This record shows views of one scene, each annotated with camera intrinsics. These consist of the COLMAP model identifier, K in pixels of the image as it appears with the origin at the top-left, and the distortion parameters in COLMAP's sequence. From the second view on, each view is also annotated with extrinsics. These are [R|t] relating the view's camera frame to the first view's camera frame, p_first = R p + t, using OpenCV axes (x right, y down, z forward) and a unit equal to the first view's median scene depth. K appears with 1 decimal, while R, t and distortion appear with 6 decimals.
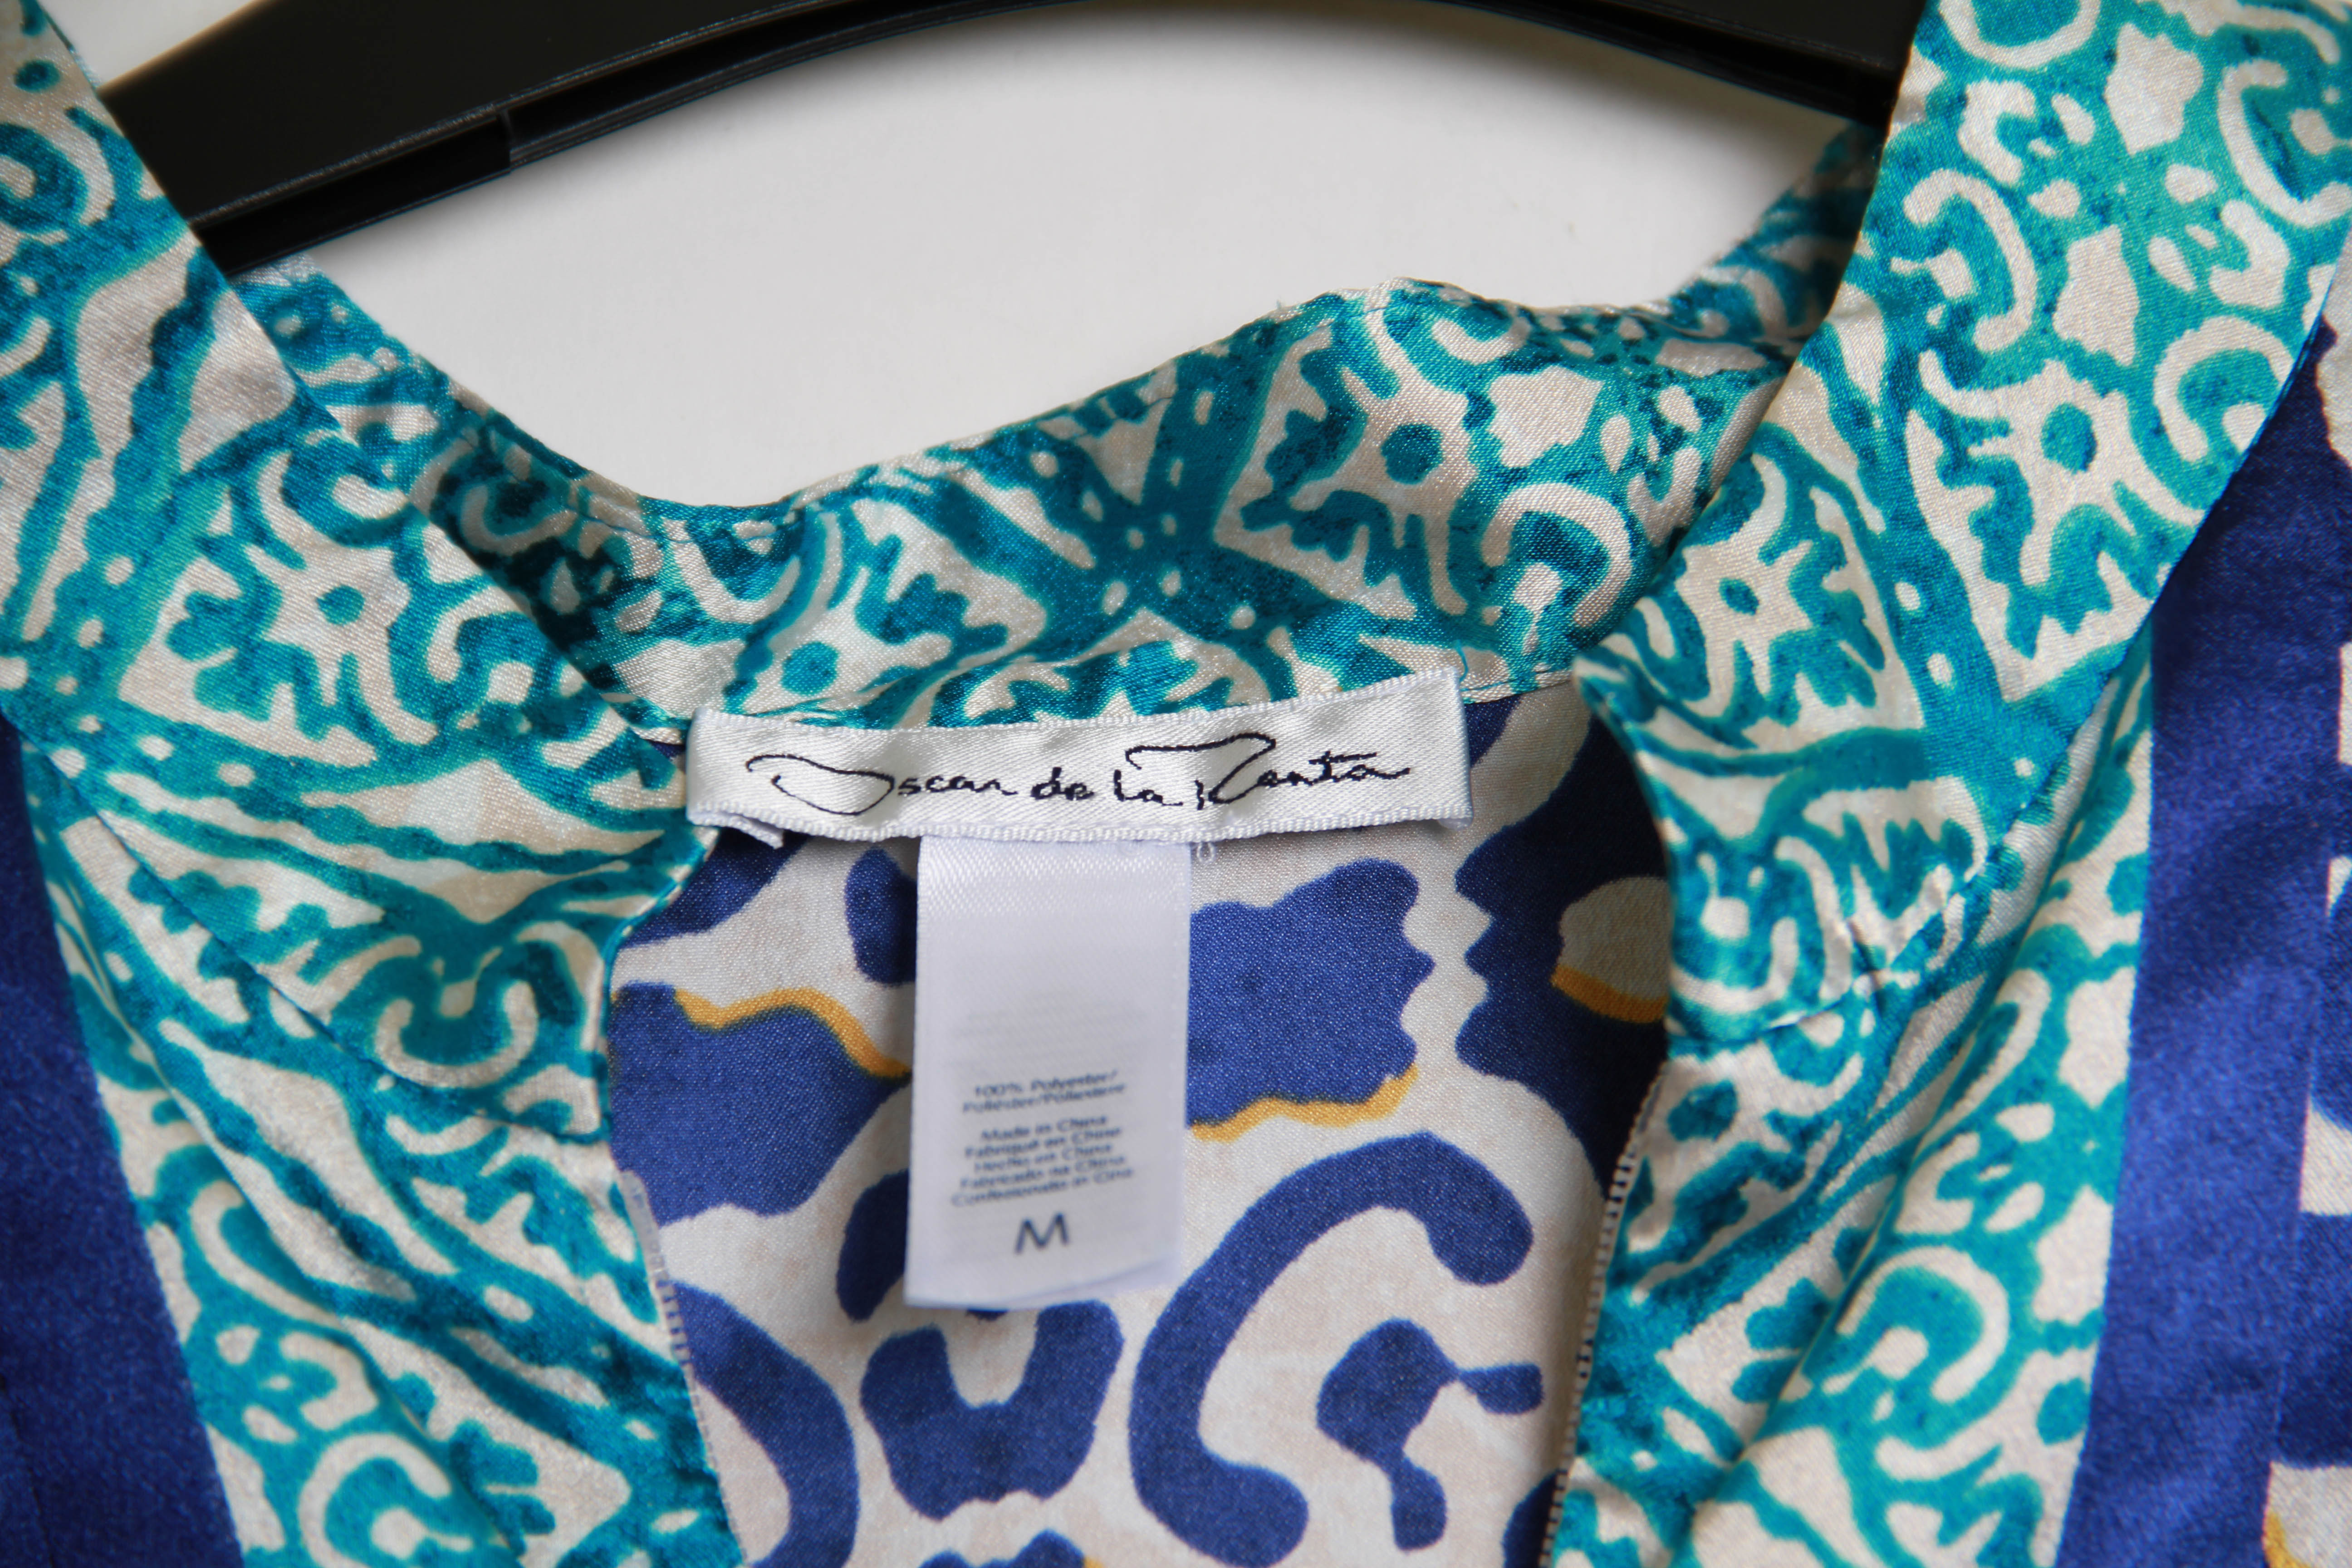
lens RADIAL K [[9860.3, 0, 1176.0], [0, 9860.3, 784.0], [0, 0, 1]] dist [0.524520, 0.804458]
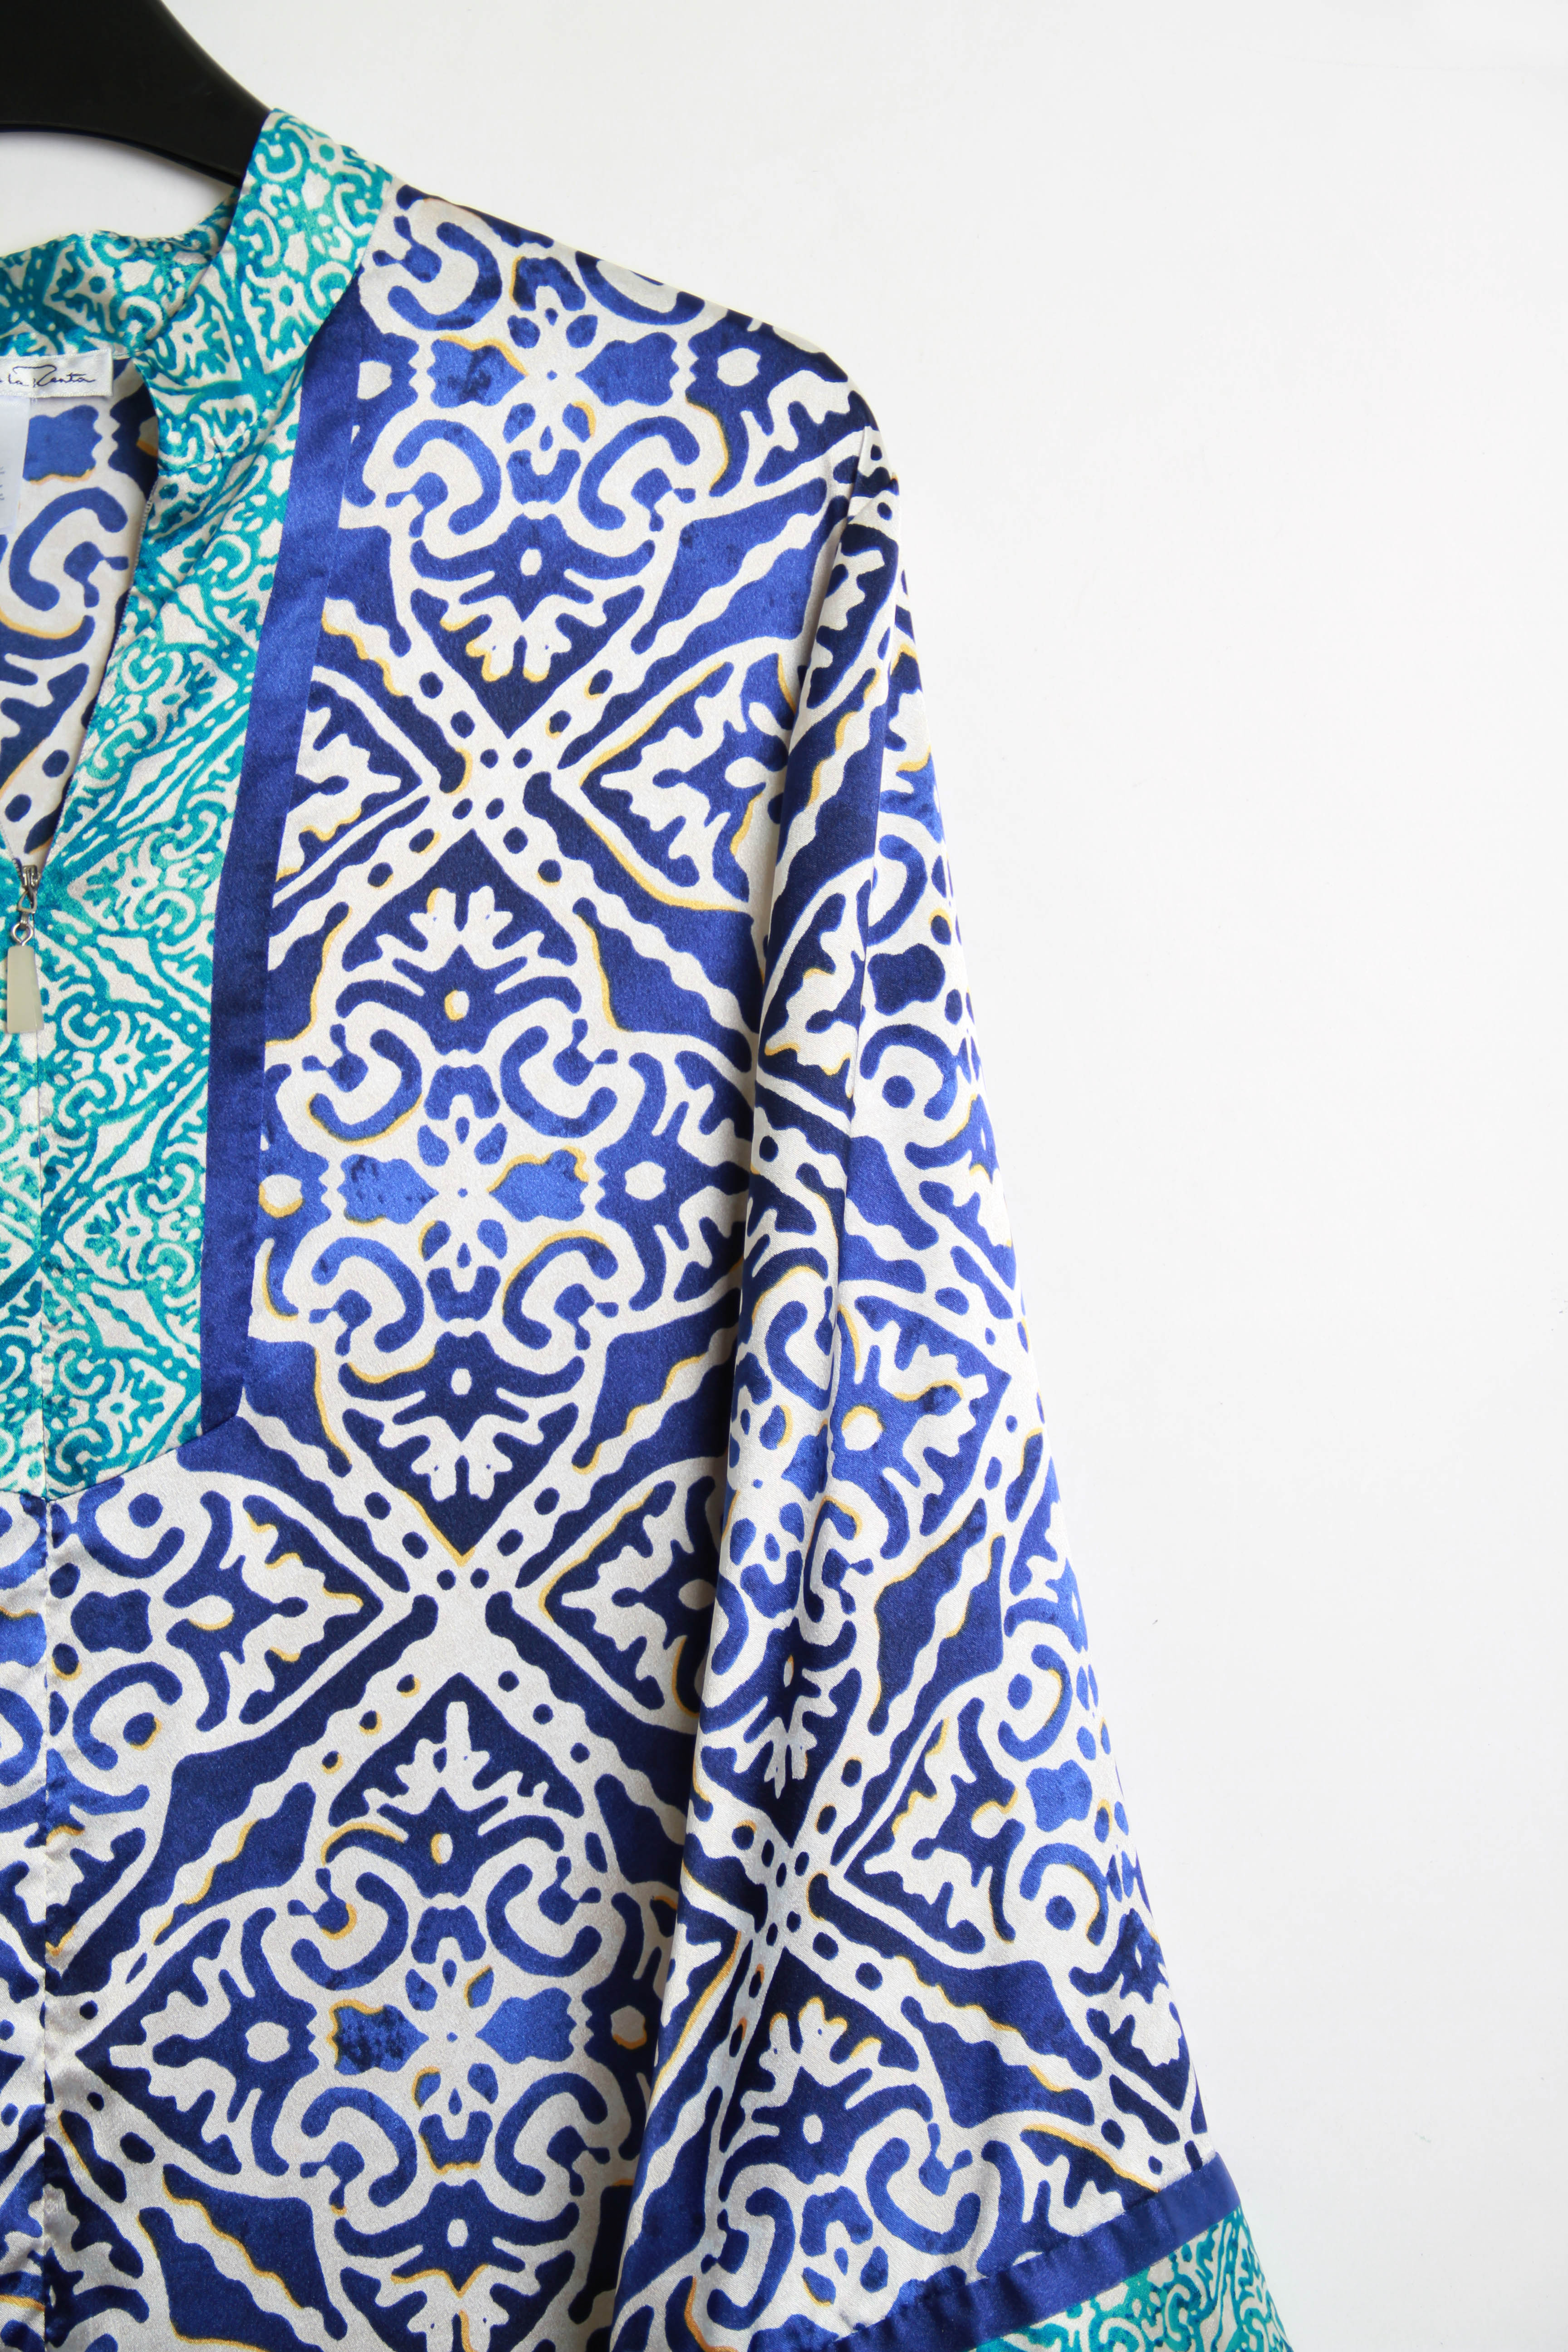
lens RADIAL K [[4288.7, 0, 784.0], [0, 4288.7, 1176.0], [0, 0, 1]] dist [0.155674, 0.433068]
pose [[0.996600, 0.040350, 0.071829, 0.168509], [-0.057987, 0.962871, 0.263660, -0.149325], [-0.058524, -0.266929, 0.961938, -0.563706]]
